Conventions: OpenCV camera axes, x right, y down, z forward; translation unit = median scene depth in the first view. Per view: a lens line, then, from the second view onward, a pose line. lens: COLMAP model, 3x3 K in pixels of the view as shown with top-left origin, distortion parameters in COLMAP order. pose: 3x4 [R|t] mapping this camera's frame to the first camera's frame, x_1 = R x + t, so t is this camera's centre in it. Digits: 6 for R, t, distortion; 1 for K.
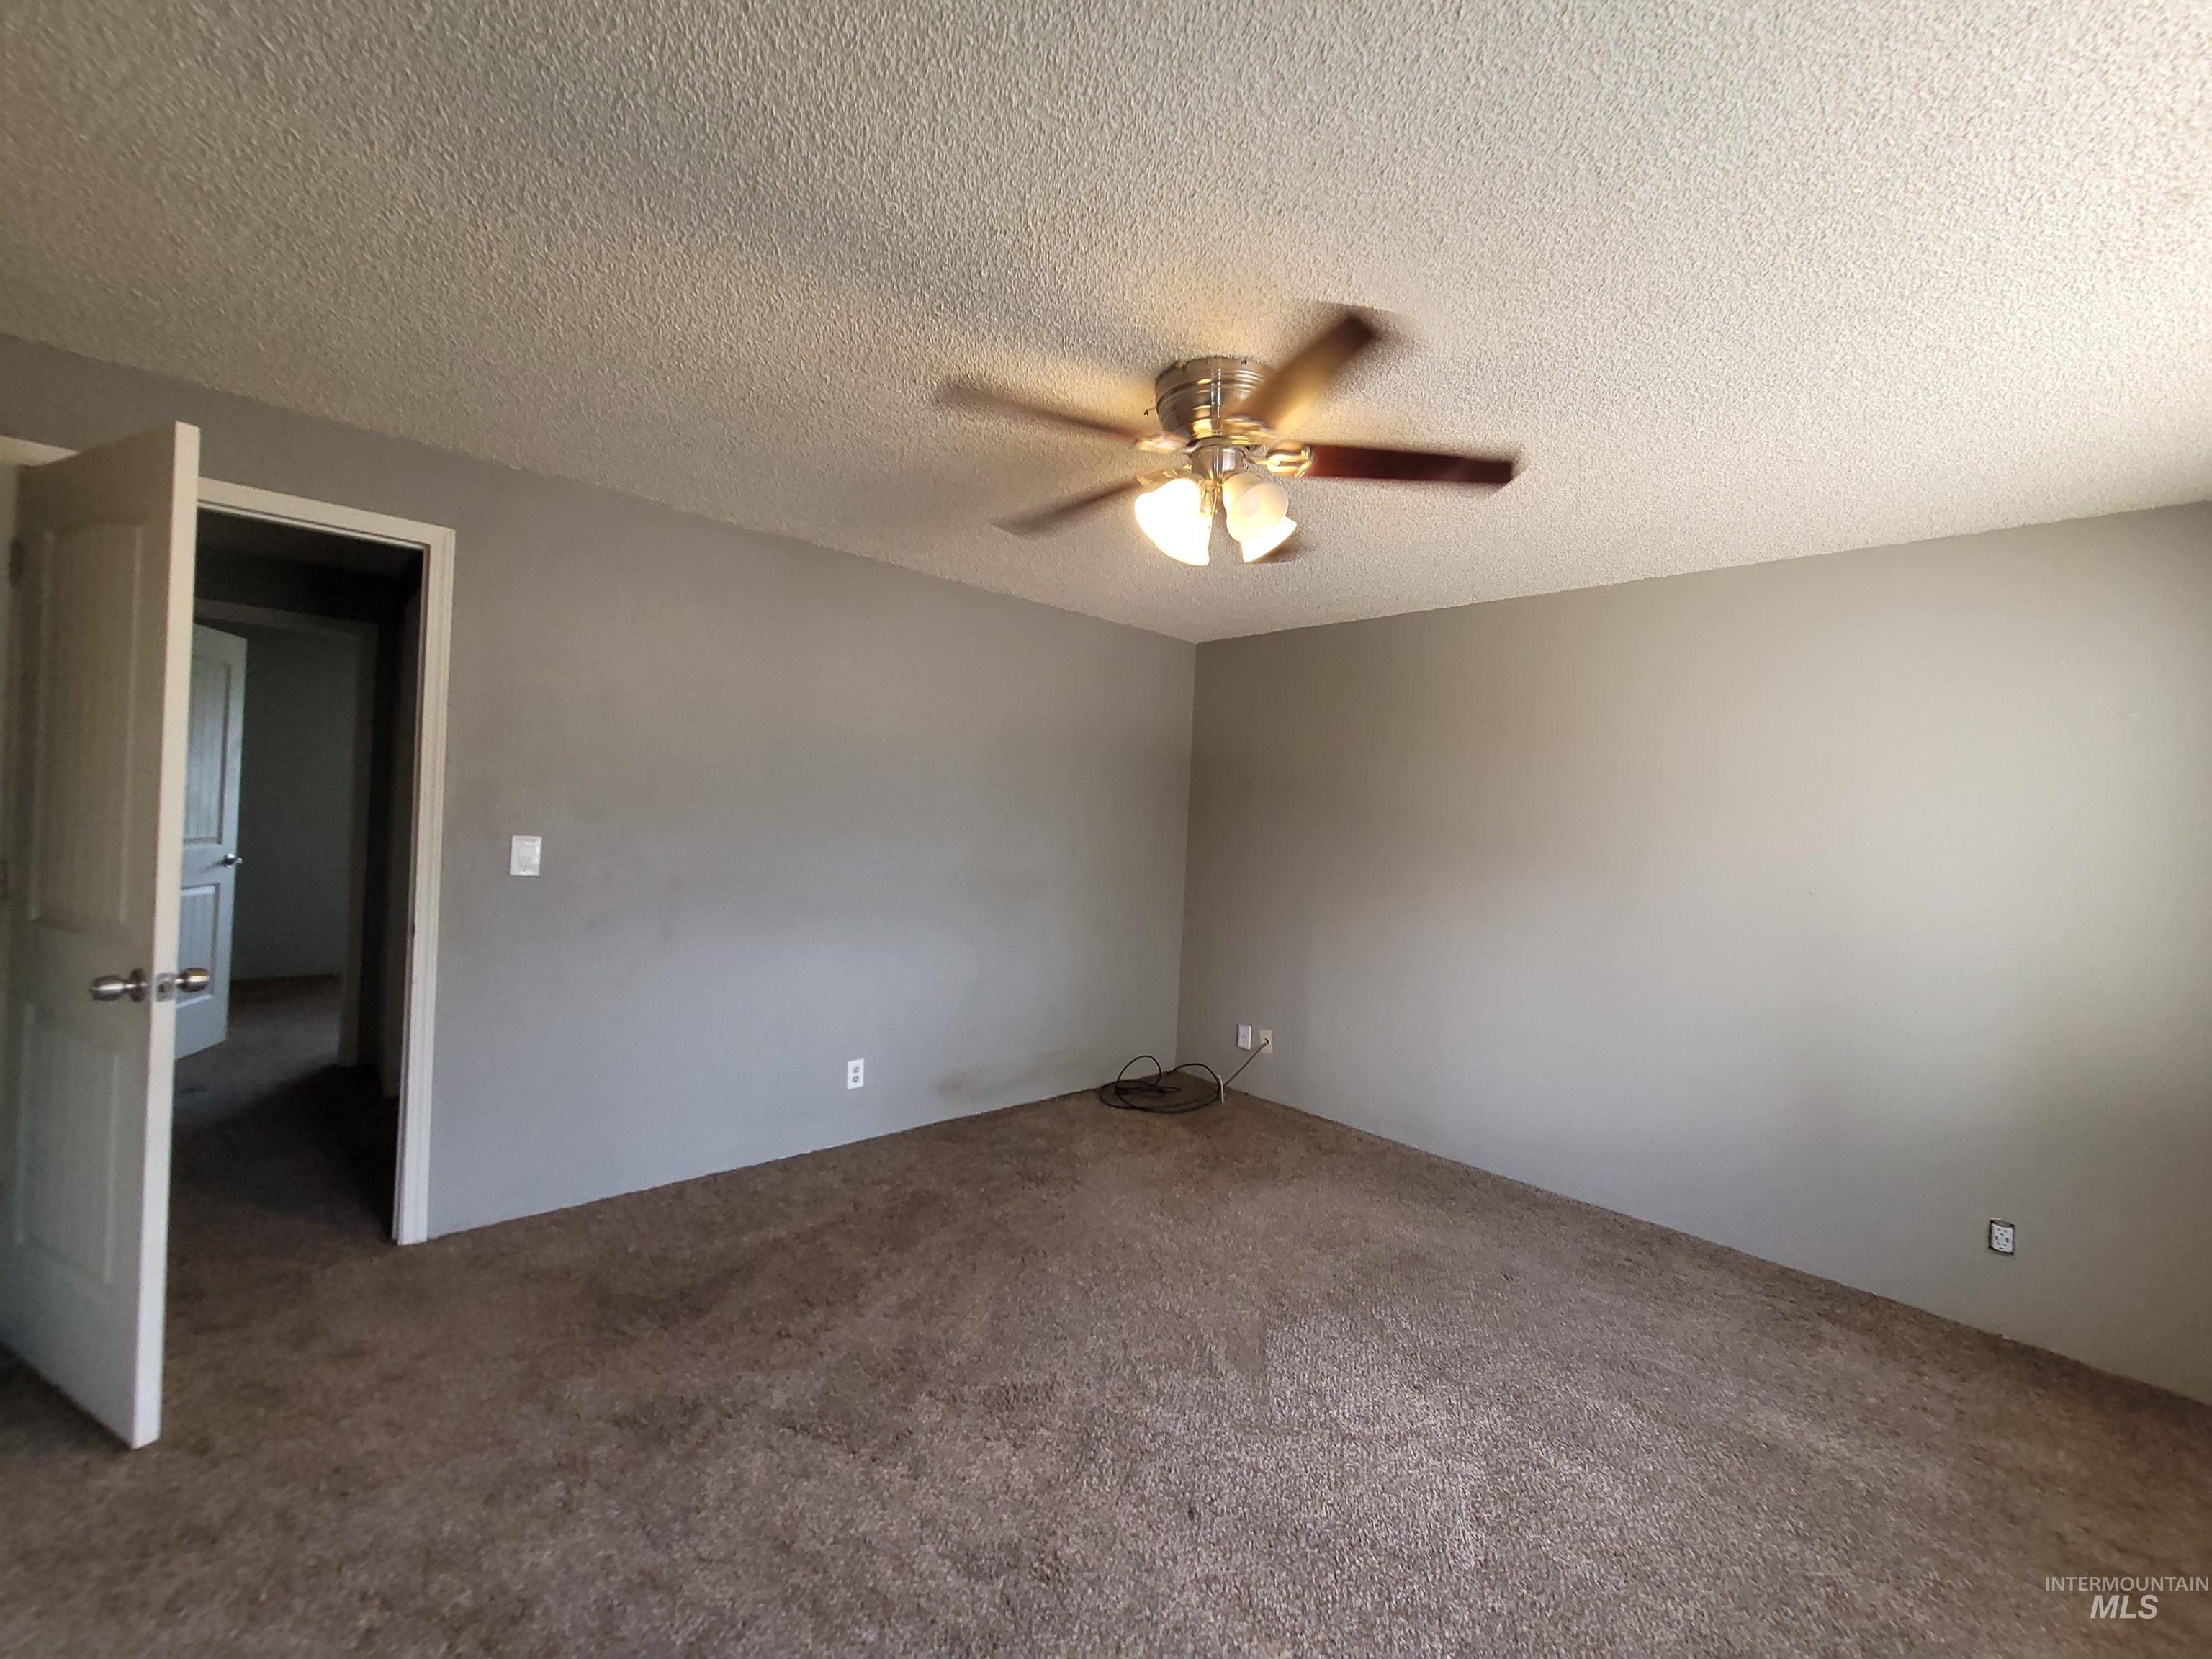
lens RADIAL K [[892.0, 0, 1121.1], [0, 892.0, 825.7], [0, 0, 1]] dist [0.000449, -0.002546]
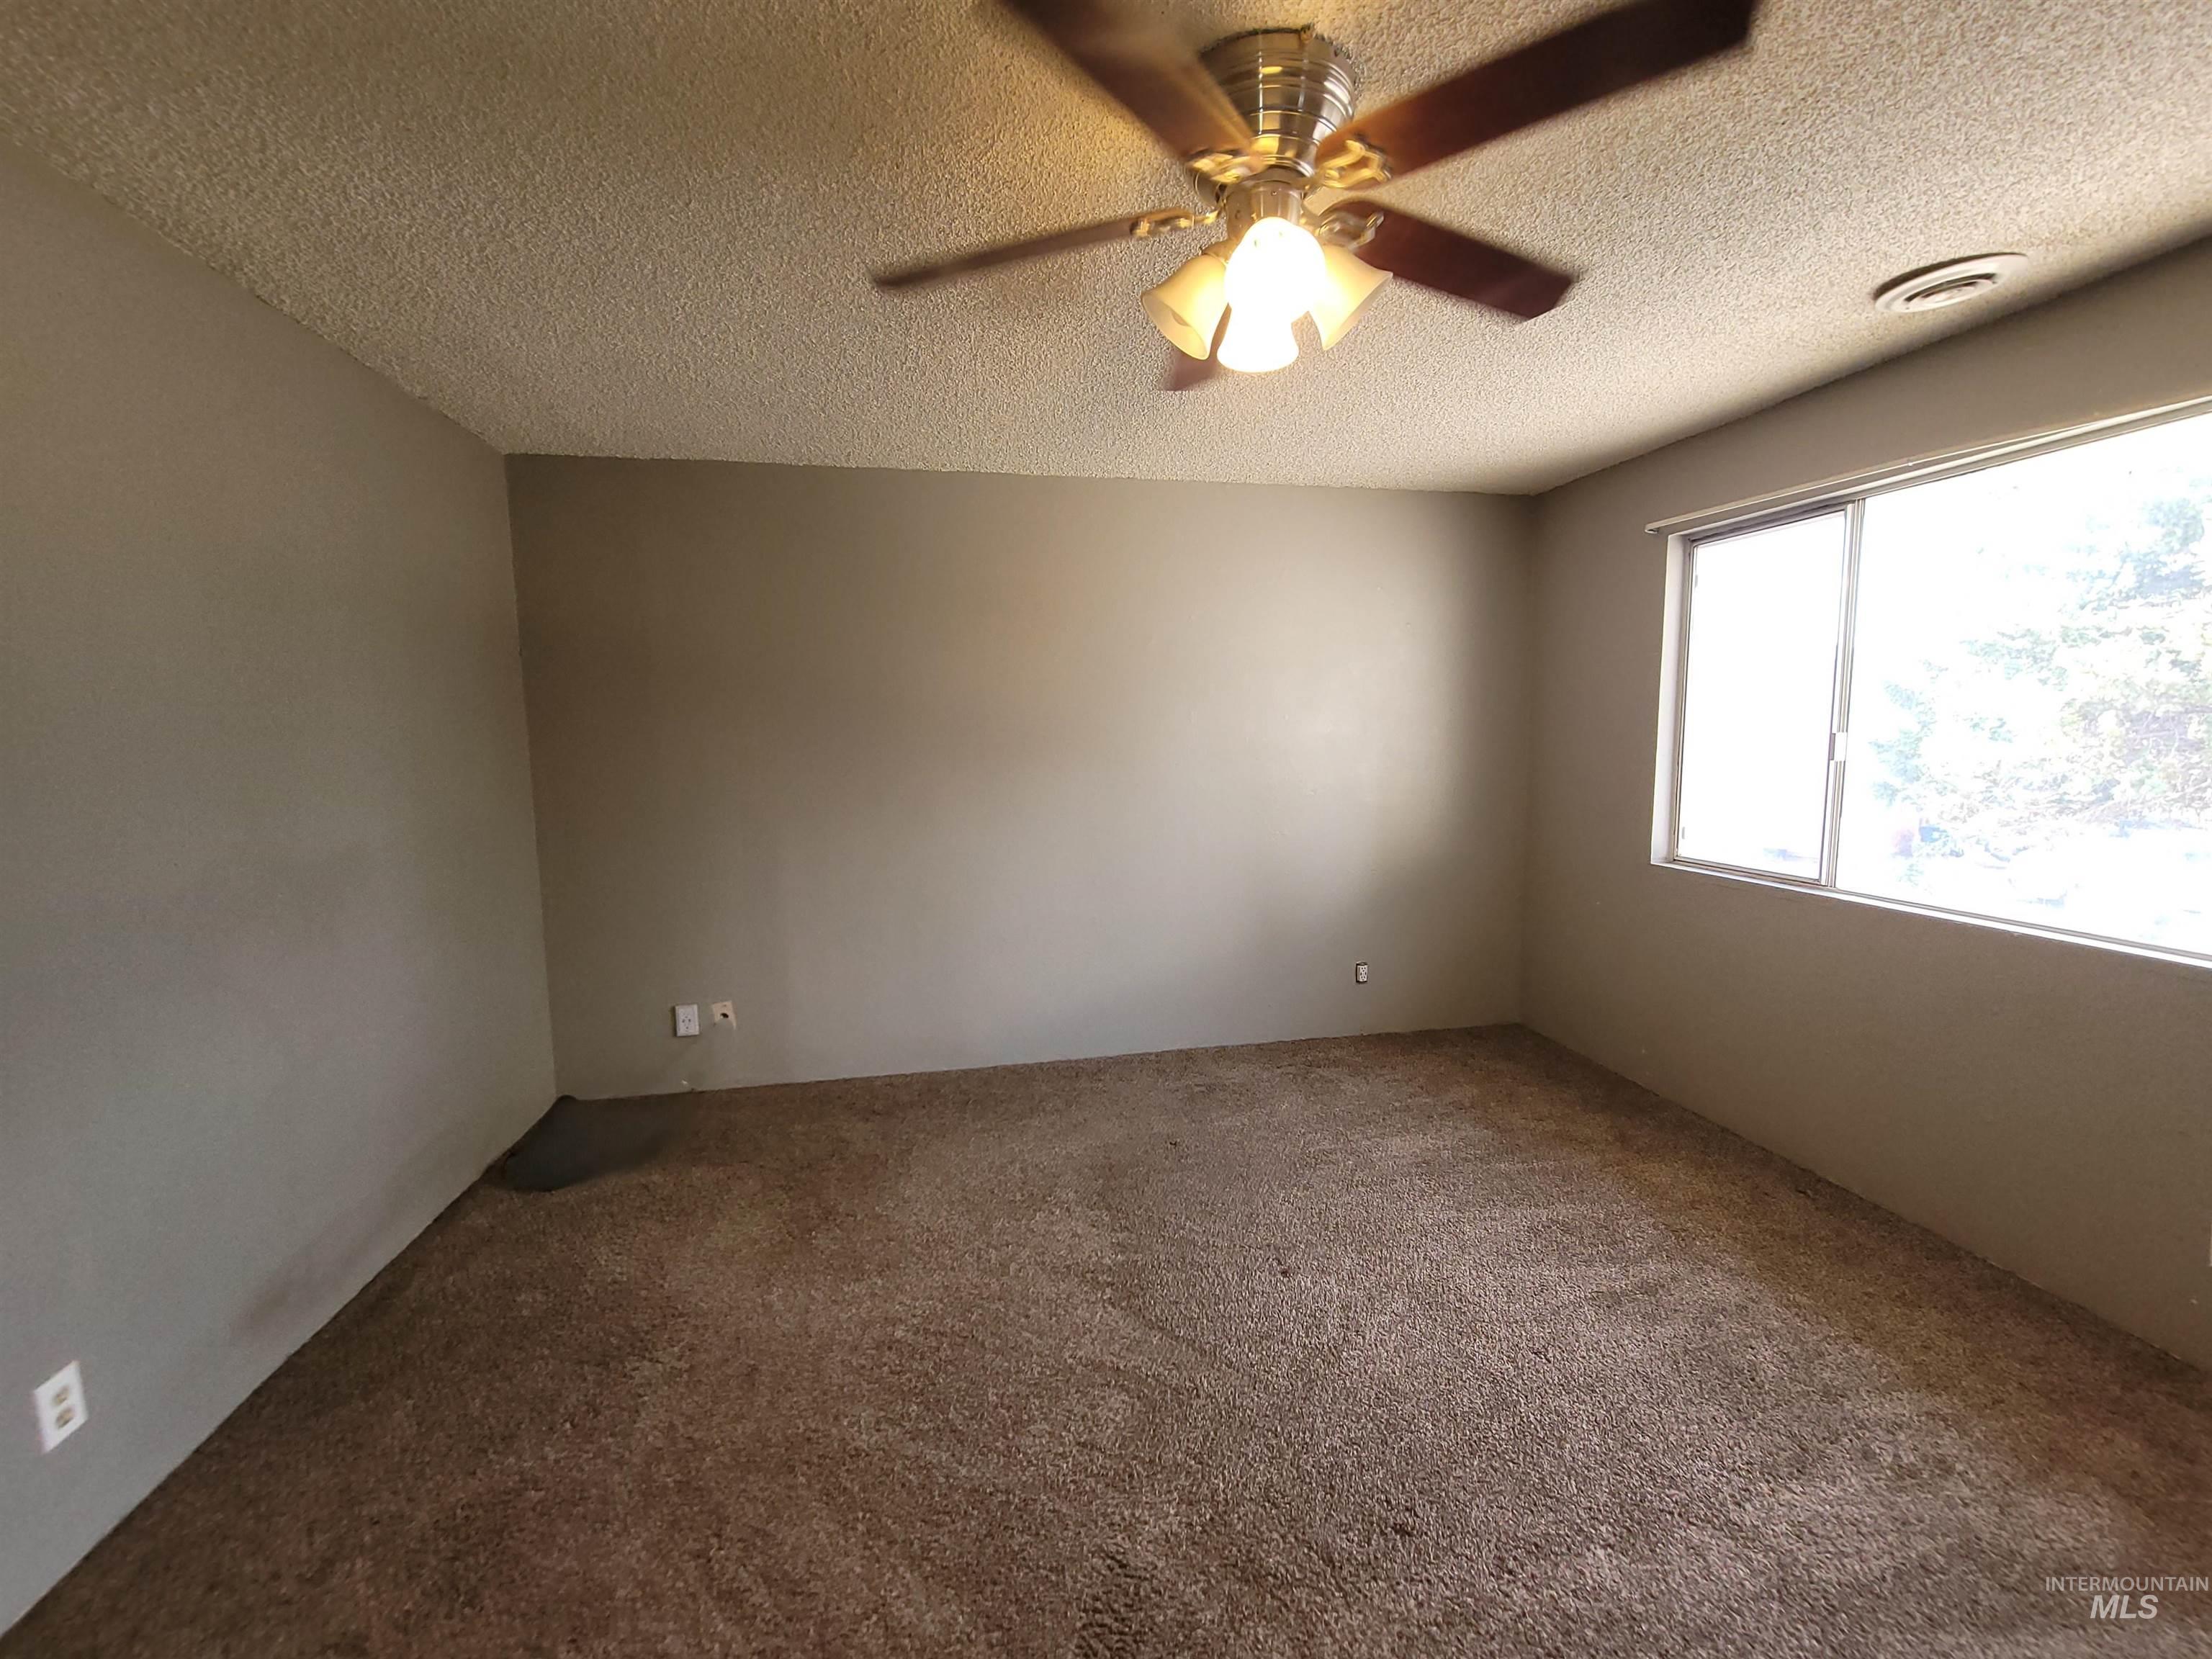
lens RADIAL K [[892.0, 0, 1121.1], [0, 892.0, 825.7], [0, 0, 1]] dist [0.000449, -0.002546]
pose [[0.541298, -0.150400, 0.827270, -0.368191], [0.047360, 0.987764, 0.148590, -0.025880], [-0.839496, -0.041251, 0.541798, 0.424242]]
